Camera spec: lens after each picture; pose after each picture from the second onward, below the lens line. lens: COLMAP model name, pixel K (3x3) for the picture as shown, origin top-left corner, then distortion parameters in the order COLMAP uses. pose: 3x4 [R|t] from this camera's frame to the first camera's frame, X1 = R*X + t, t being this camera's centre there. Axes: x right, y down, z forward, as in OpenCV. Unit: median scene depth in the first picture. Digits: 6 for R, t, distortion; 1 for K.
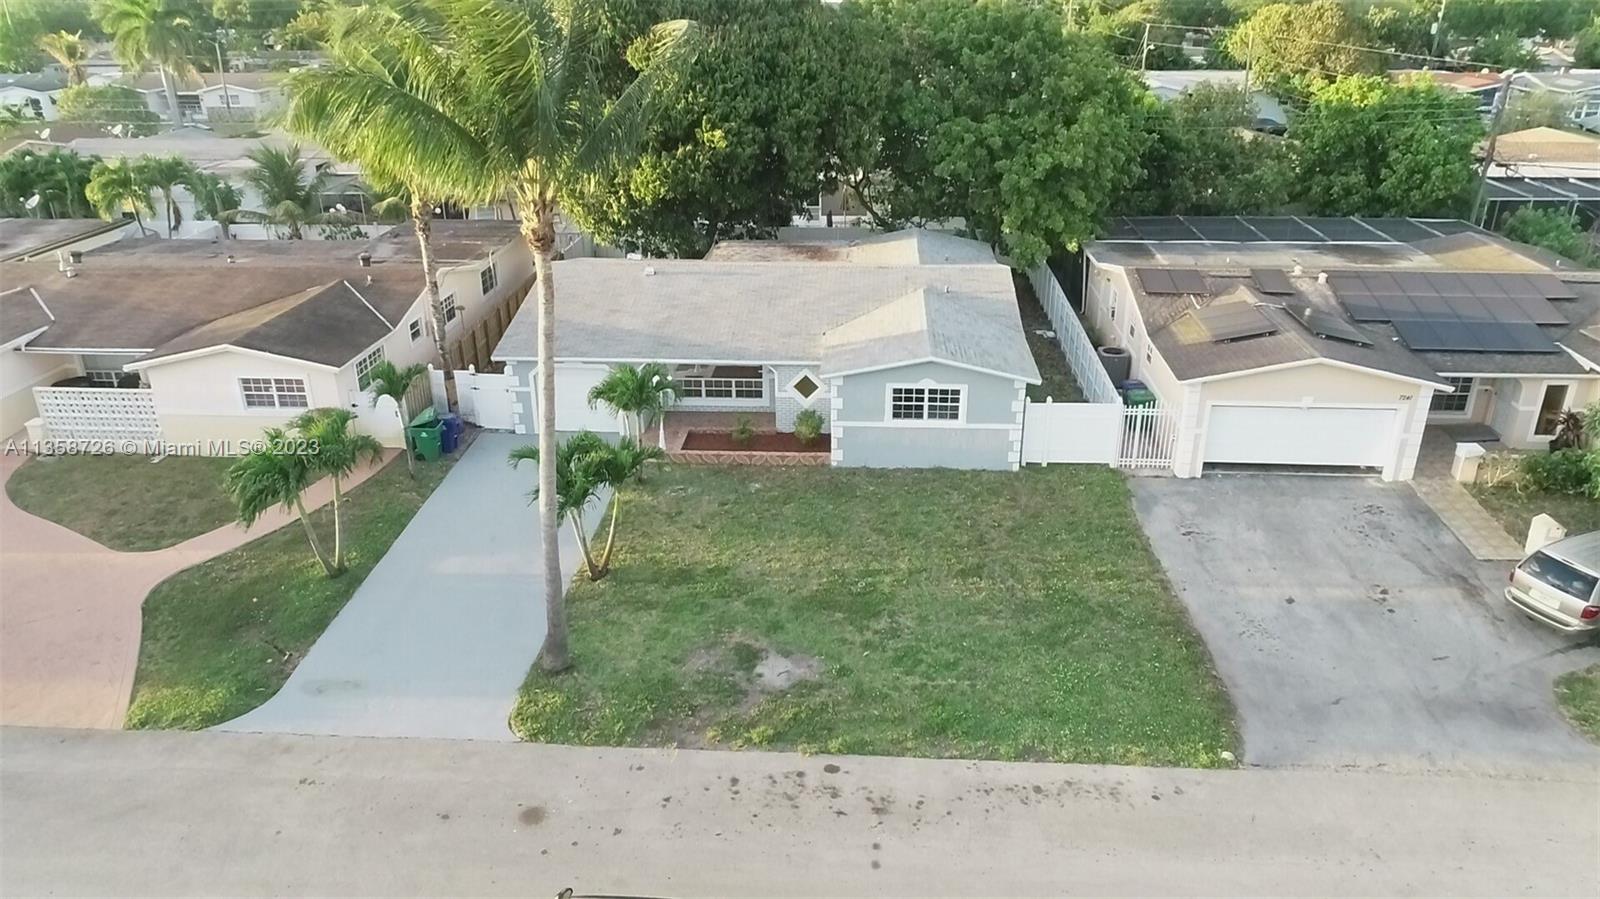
lens RADIAL K [[1115.7, 0, 803.4], [0, 1115.7, 461.6], [0, 0, 1]] dist [-0.002283, 0.000964]
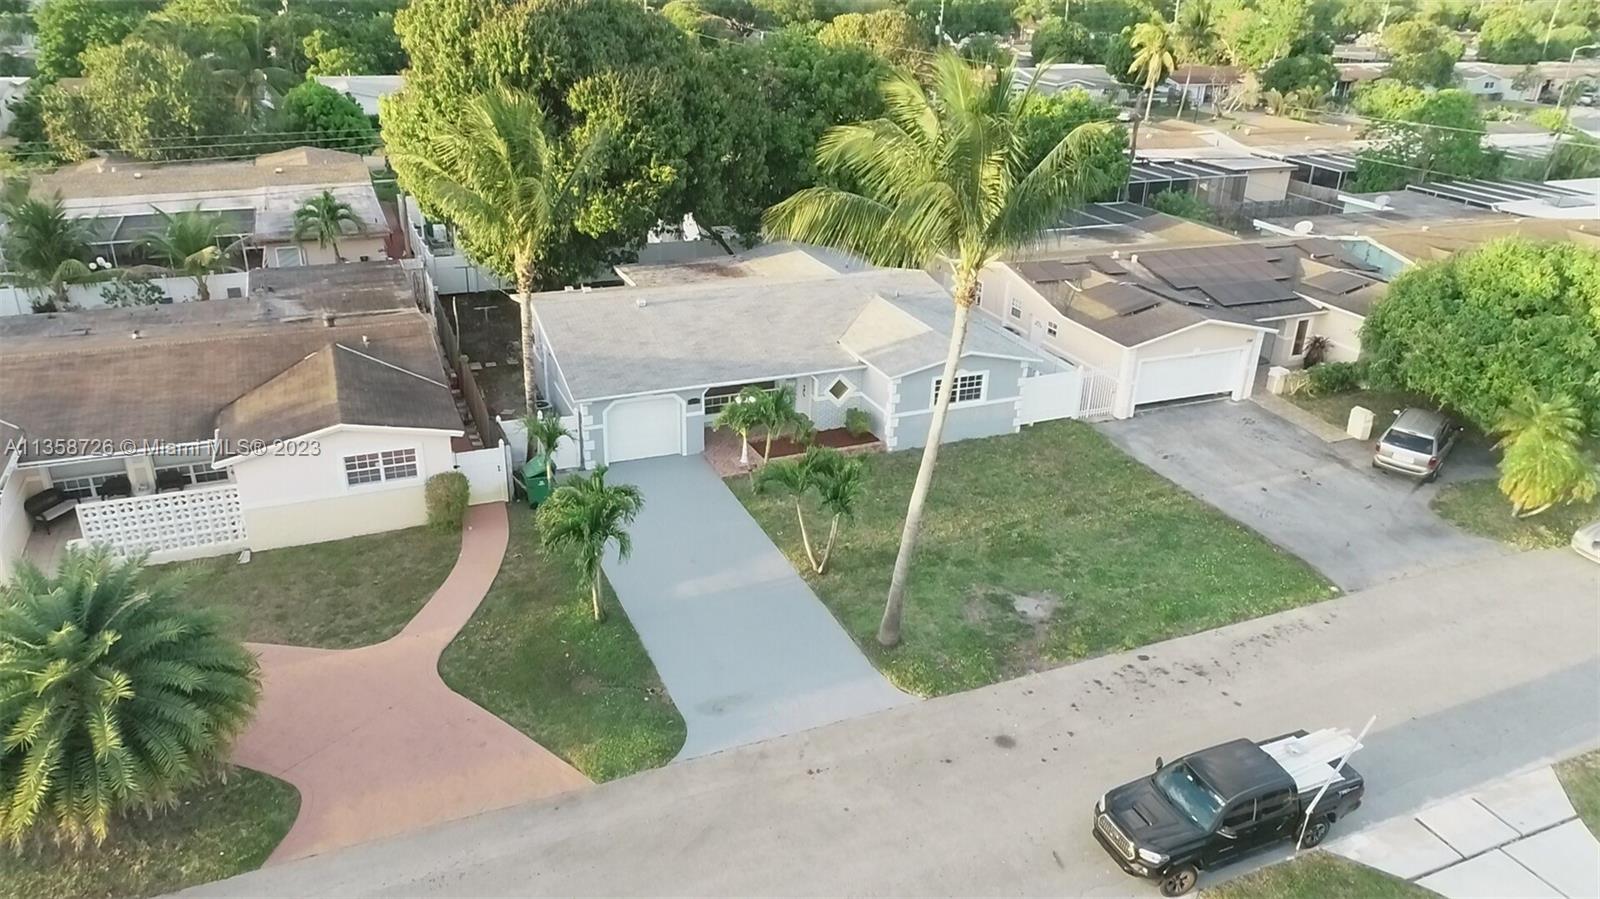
lens RADIAL K [[1115.7, 0, 803.4], [0, 1115.7, 461.6], [0, 0, 1]] dist [-0.002283, 0.000964]
pose [[0.889073, -0.159347, 0.429136, -0.584864], [0.151146, 0.987069, 0.053379, -0.064635], [-0.432092, 0.017404, 0.901661, -0.039444]]
